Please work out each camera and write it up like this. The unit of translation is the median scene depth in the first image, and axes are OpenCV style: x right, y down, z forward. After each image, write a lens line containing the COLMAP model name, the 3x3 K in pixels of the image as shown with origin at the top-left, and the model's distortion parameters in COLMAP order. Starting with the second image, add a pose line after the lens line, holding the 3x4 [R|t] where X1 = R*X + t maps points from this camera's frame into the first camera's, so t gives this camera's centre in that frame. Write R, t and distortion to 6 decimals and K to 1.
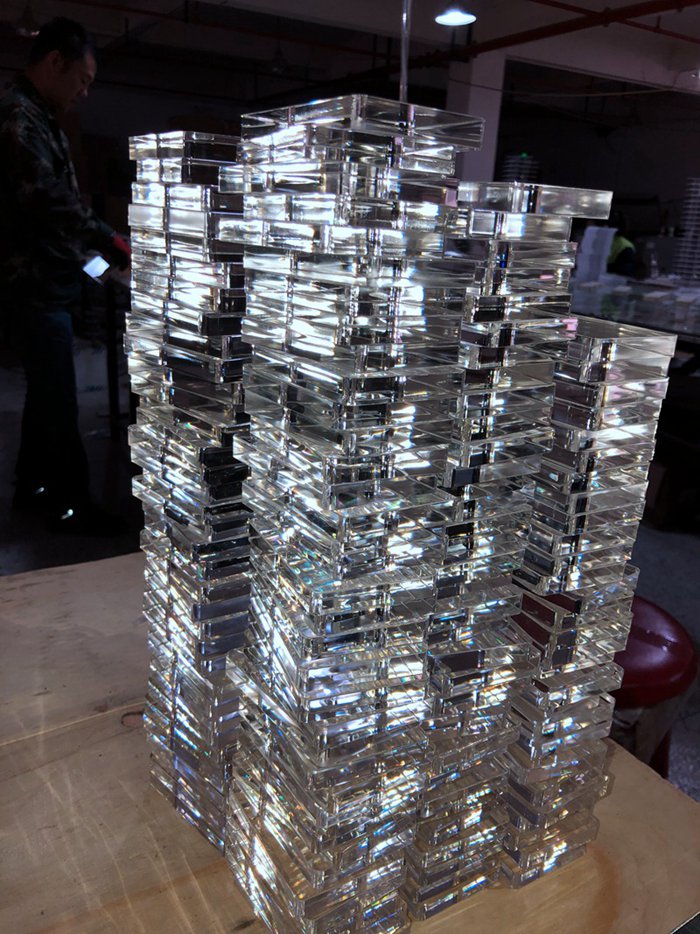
lens RADIAL K [[769.0, 0, 351.1], [0, 769.0, 476.3], [0, 0, 1]] dist [0.000025, -0.001874]
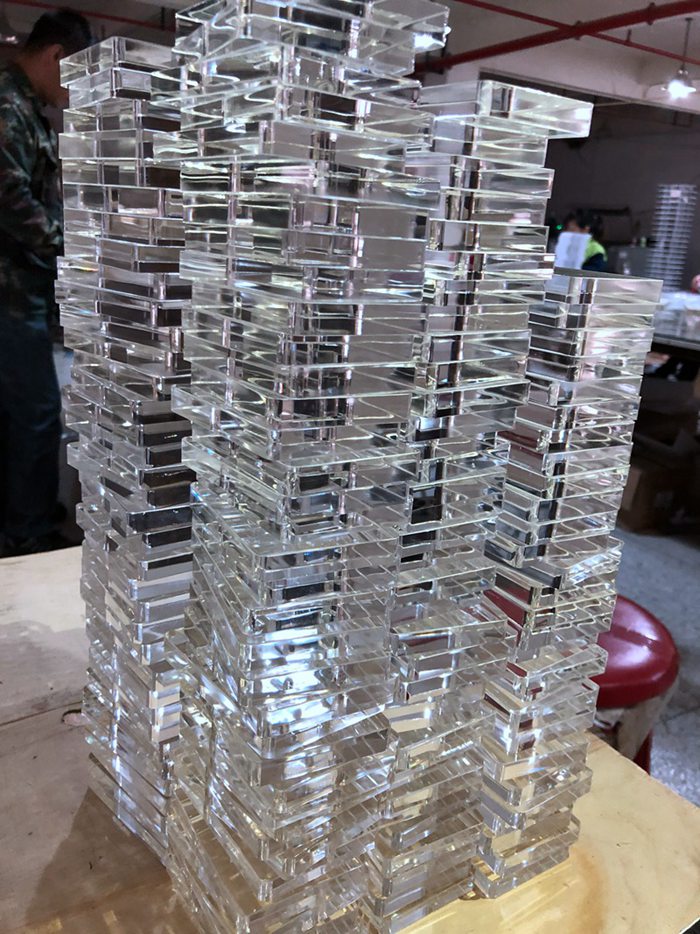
lens RADIAL K [[763.4, 0, 350.0], [0, 763.4, 467.0], [0, 0, 1]] dist [0.000327, 0.006083]
pose [[0.999659, -0.000814, 0.026097, 0.025991], [0.001532, 0.999621, -0.027498, 0.056265], [-0.026064, 0.027529, 0.999281, 0.096379]]
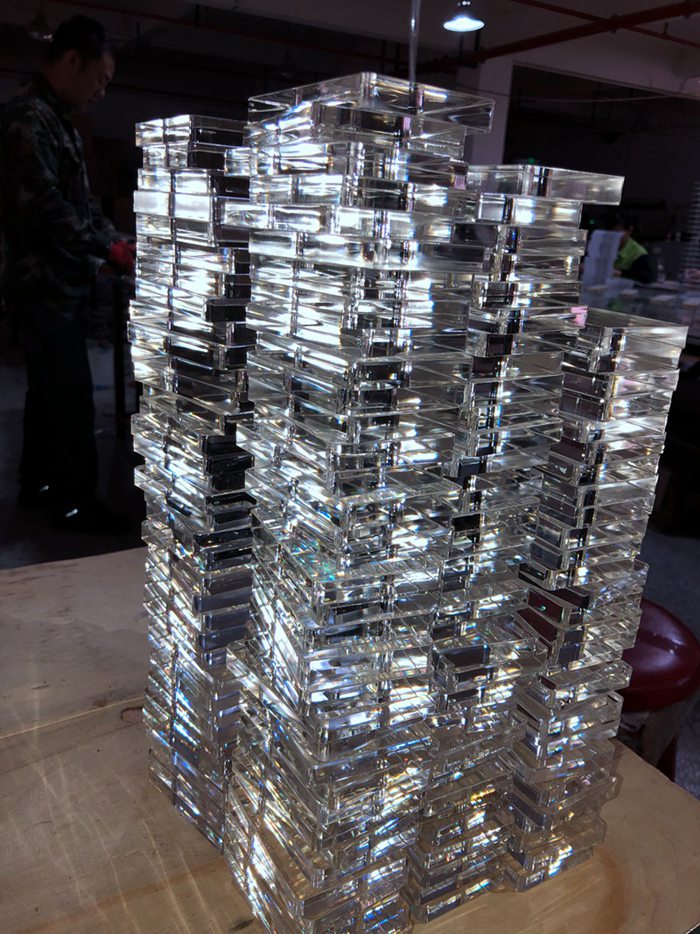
lens RADIAL K [[767.0, 0, 350.0], [0, 767.0, 467.0], [0, 0, 1]] dist [0.004225, -0.002774]
pose [[0.999926, 0.009323, -0.007848, 0.000426], [-0.009447, 0.999829, -0.015876, 0.014662], [0.007699, 0.015949, 0.999843, 0.015330]]
